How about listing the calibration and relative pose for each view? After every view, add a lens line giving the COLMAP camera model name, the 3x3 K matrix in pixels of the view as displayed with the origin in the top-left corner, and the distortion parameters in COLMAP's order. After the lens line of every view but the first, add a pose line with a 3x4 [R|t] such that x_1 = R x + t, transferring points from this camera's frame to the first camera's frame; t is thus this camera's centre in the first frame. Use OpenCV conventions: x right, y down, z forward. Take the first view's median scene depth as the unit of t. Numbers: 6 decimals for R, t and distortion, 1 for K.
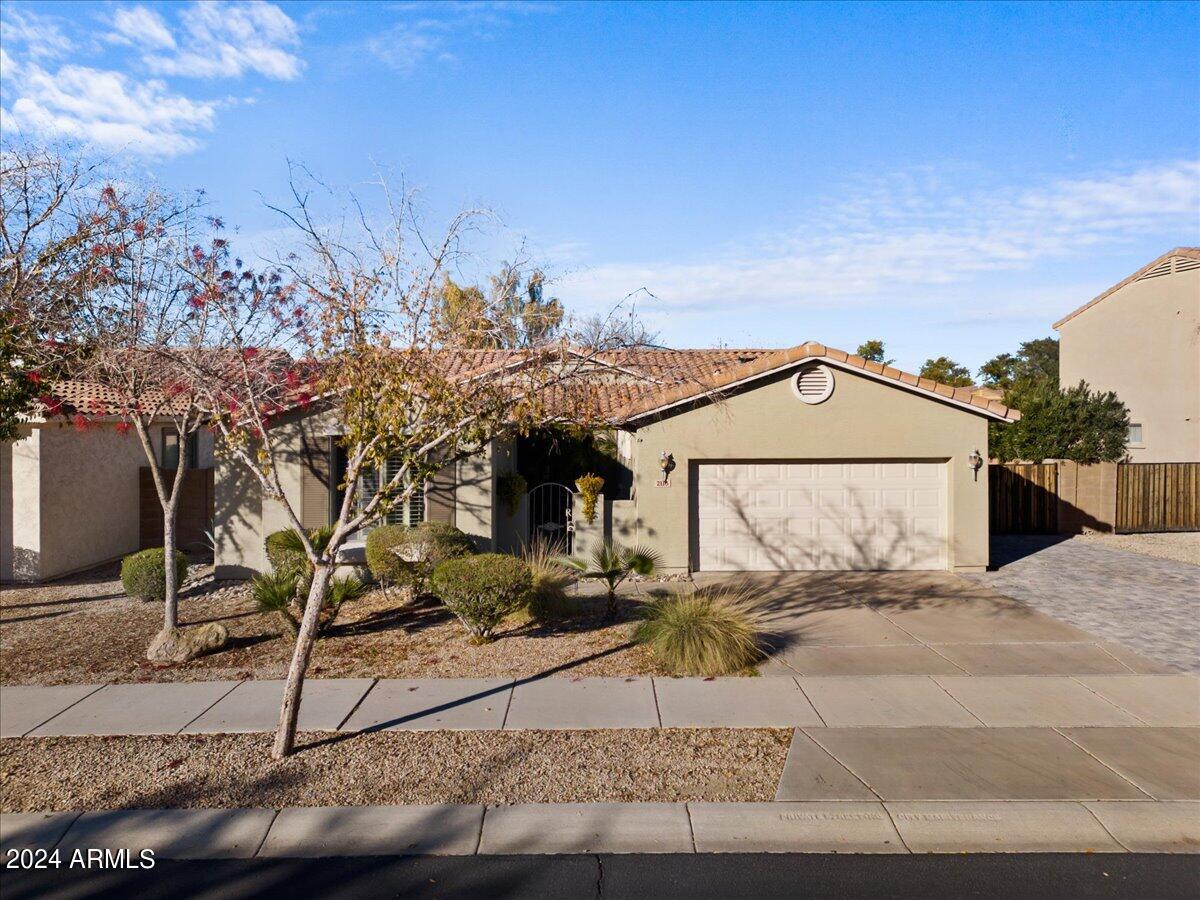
lens RADIAL K [[812.1, 0, 601.6], [0, 812.1, 430.3], [0, 0, 1]] dist [0.079753, -0.078460]
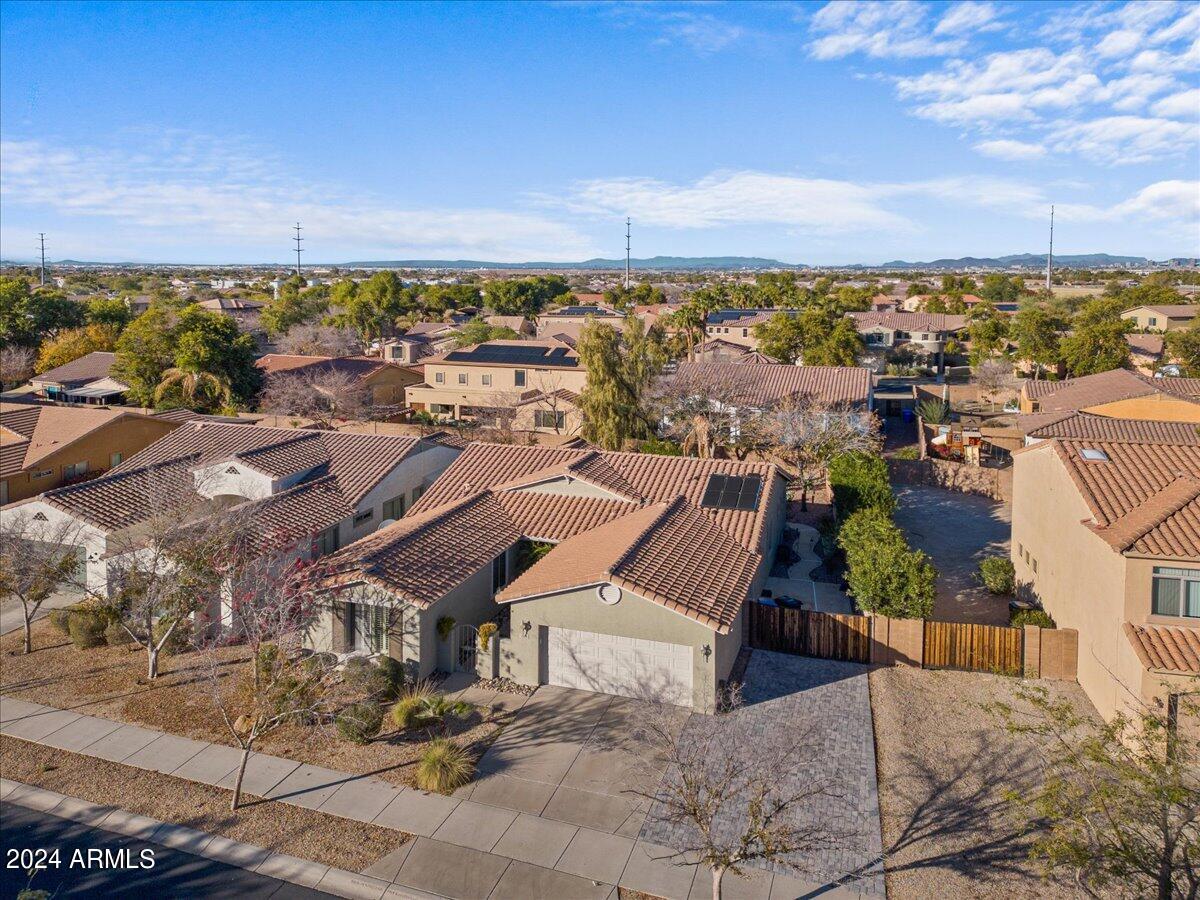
lens RADIAL K [[812.1, 0, 601.6], [0, 812.1, 430.3], [0, 0, 1]] dist [0.079753, -0.078460]
pose [[0.938659, 0.057415, -0.340033, 0.817541], [-0.004949, 0.988184, 0.153195, -0.643908], [0.344811, -0.142115, 0.927852, -0.472630]]
